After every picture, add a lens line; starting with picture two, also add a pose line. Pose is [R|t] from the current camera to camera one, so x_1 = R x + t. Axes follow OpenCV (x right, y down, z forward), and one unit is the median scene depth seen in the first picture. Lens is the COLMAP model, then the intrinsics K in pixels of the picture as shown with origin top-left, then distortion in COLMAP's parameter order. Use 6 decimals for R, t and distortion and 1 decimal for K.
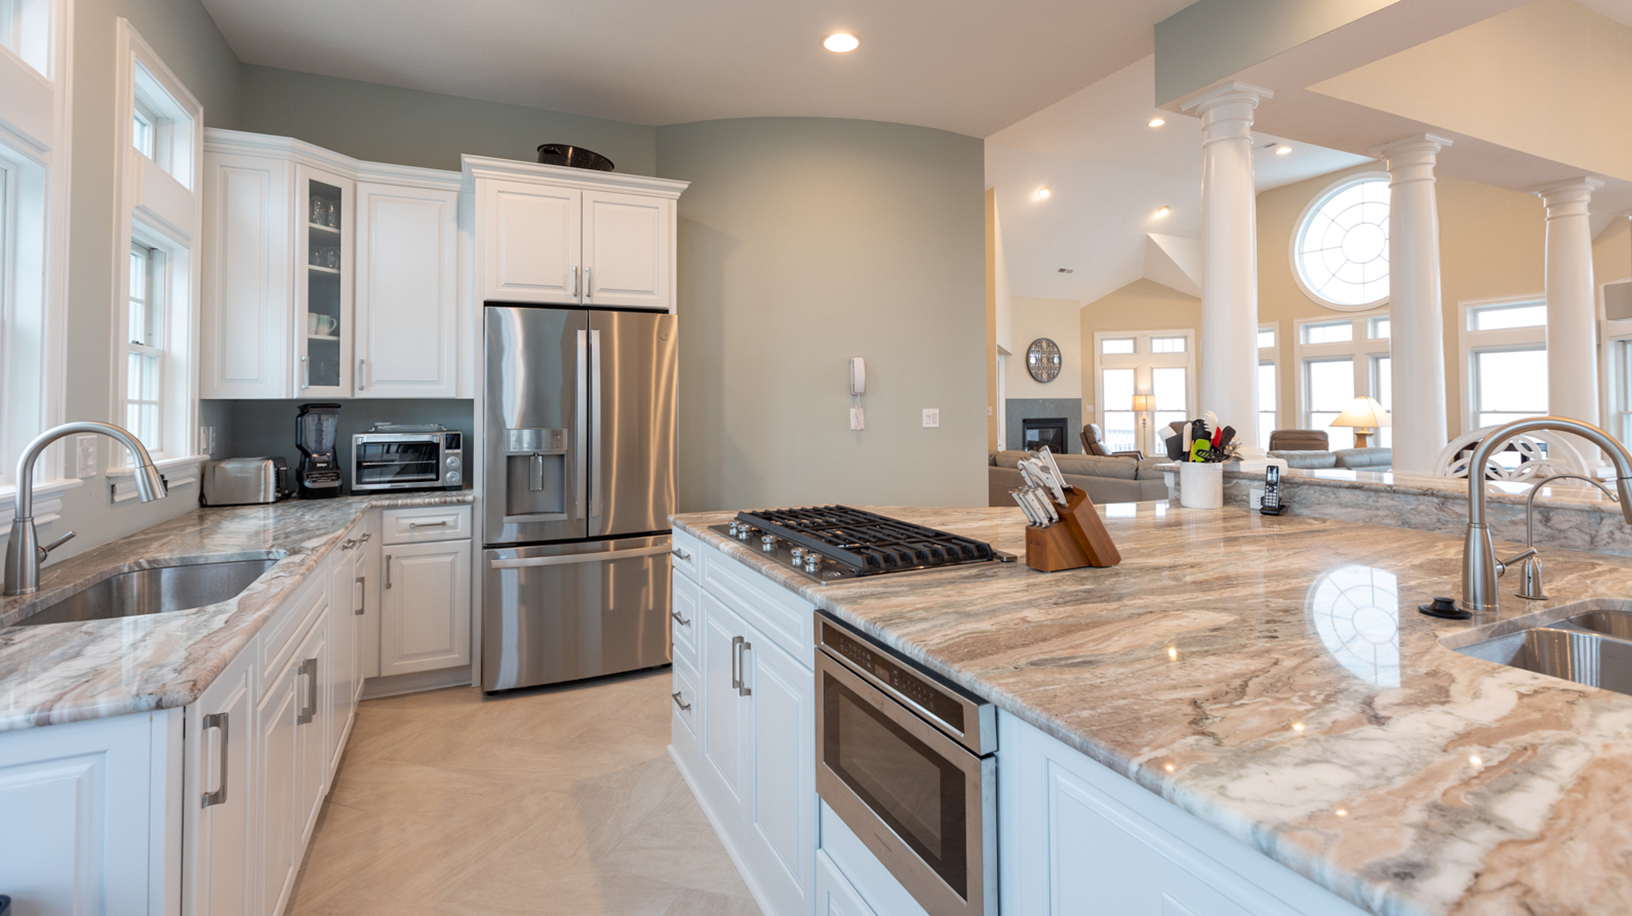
lens RADIAL K [[772.3, 0, 829.2], [0, 772.3, 376.0], [0, 0, 1]] dist [-0.002552, 0.000158]
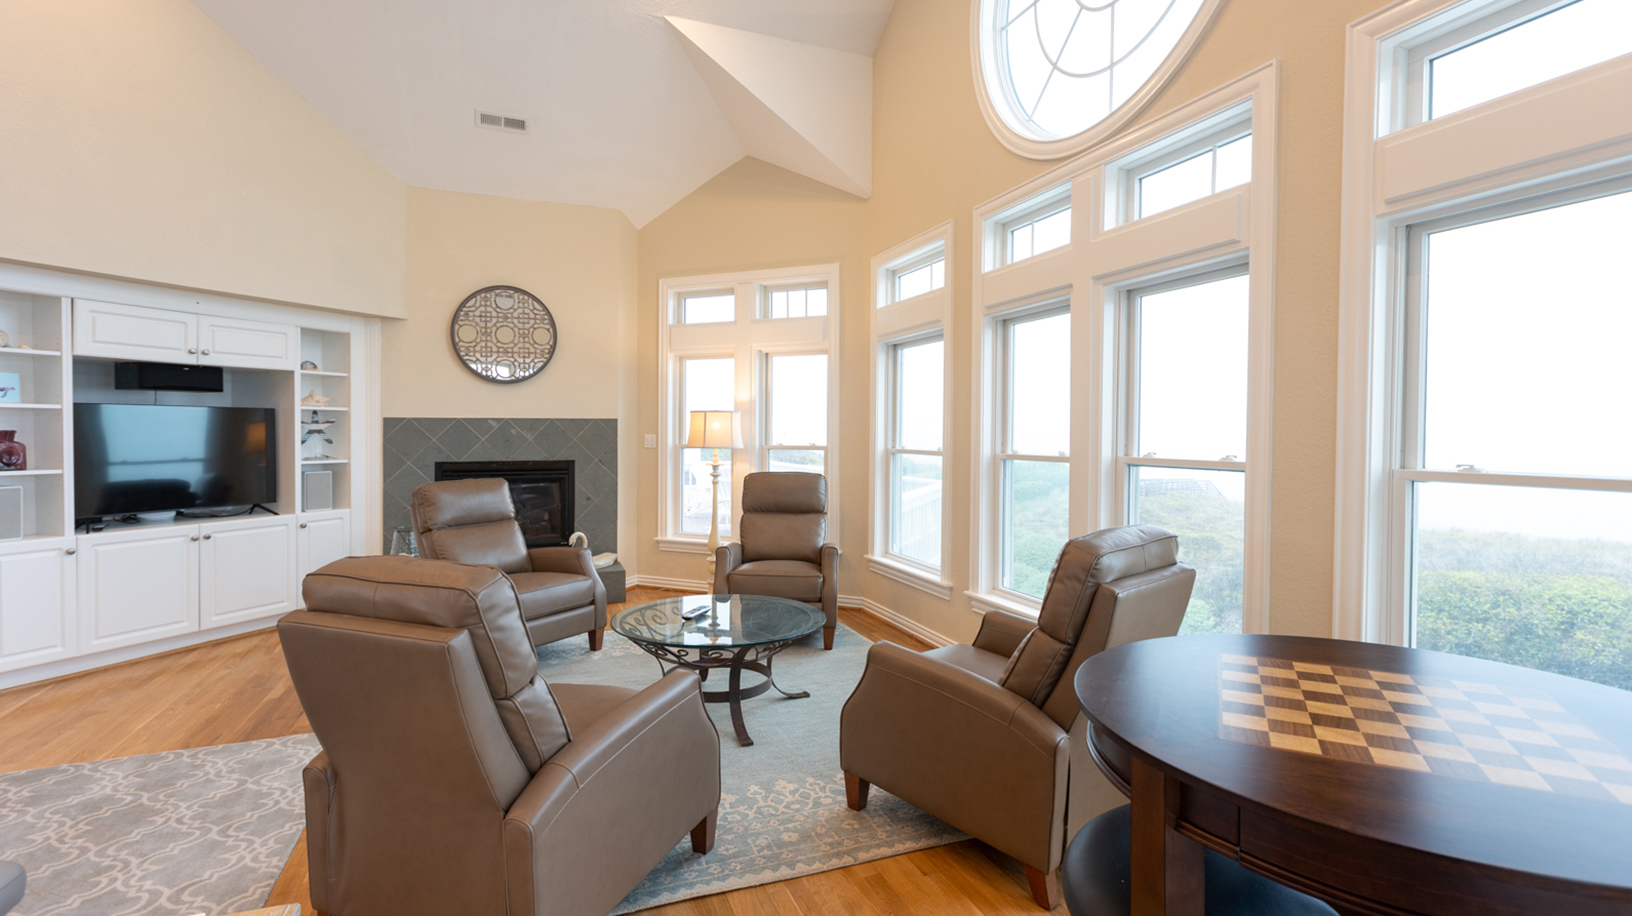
lens RADIAL K [[772.3, 0, 831.4], [0, 772.3, 444.2], [0, 0, 1]] dist [-0.002552, 0.000158]
pose [[0.996027, 0.008315, -0.088666, 0.514297], [-0.003365, 0.998434, 0.055833, 0.018195], [0.088992, -0.055312, 0.994495, 0.559429]]
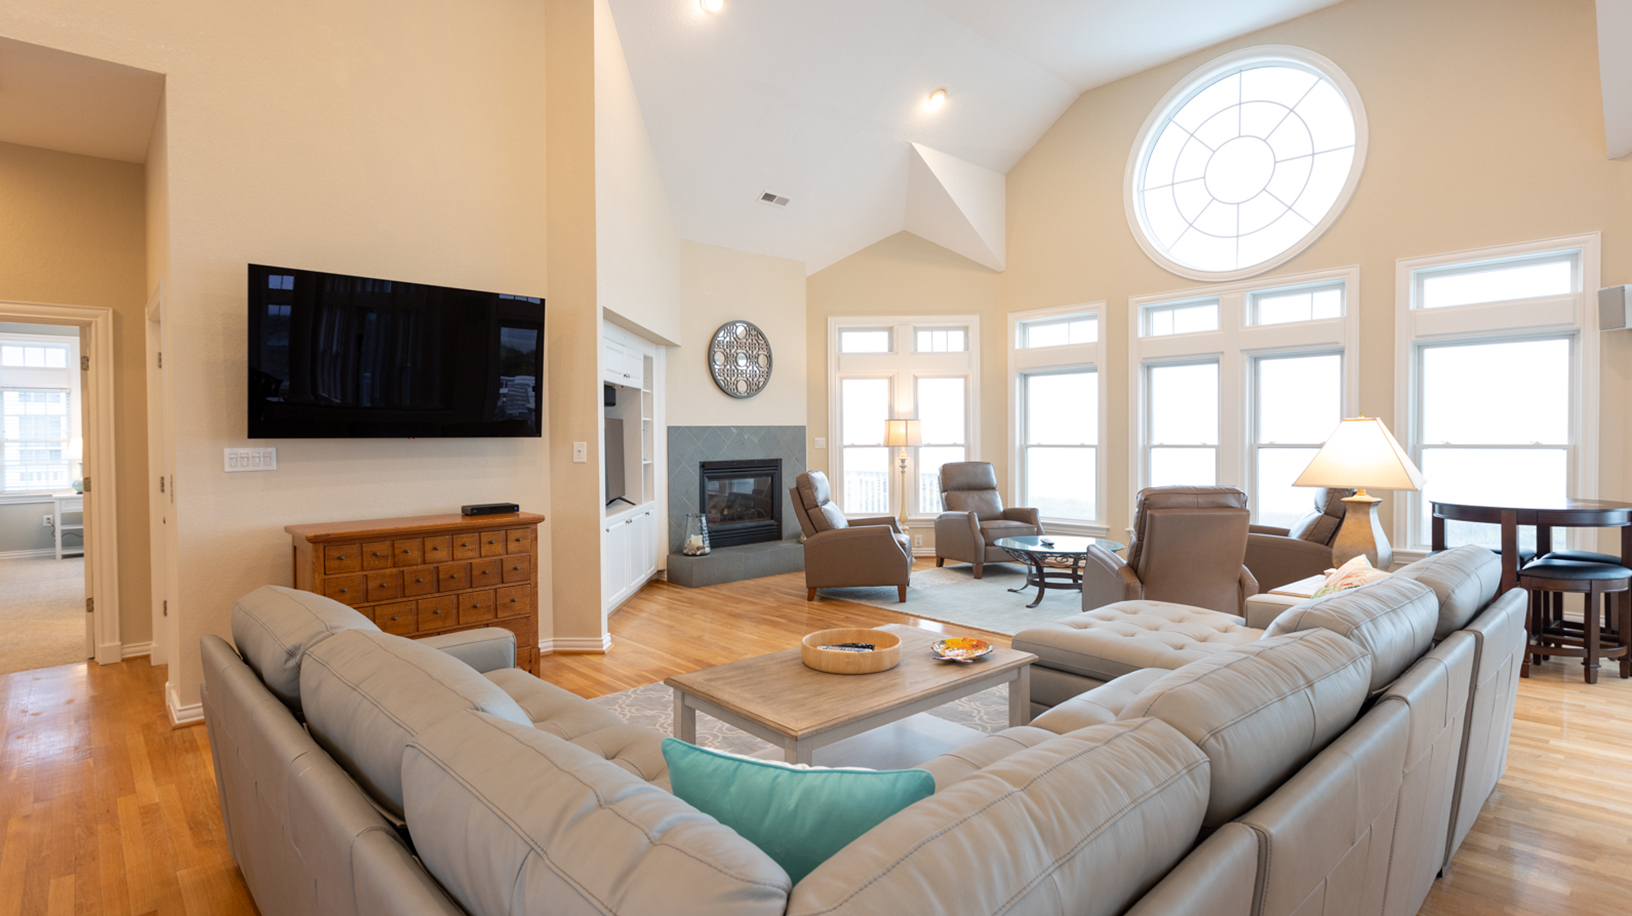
lens RADIAL K [[828.2, 0, 830.7], [0, 828.2, 444.7], [0, 0, 1]] dist [0.004435, -0.000813]
pose [[0.958543, -0.007951, 0.284837, 0.166019], [-0.005990, 0.998828, 0.048039, 0.012937], [-0.284885, -0.047753, 0.957371, 0.387622]]
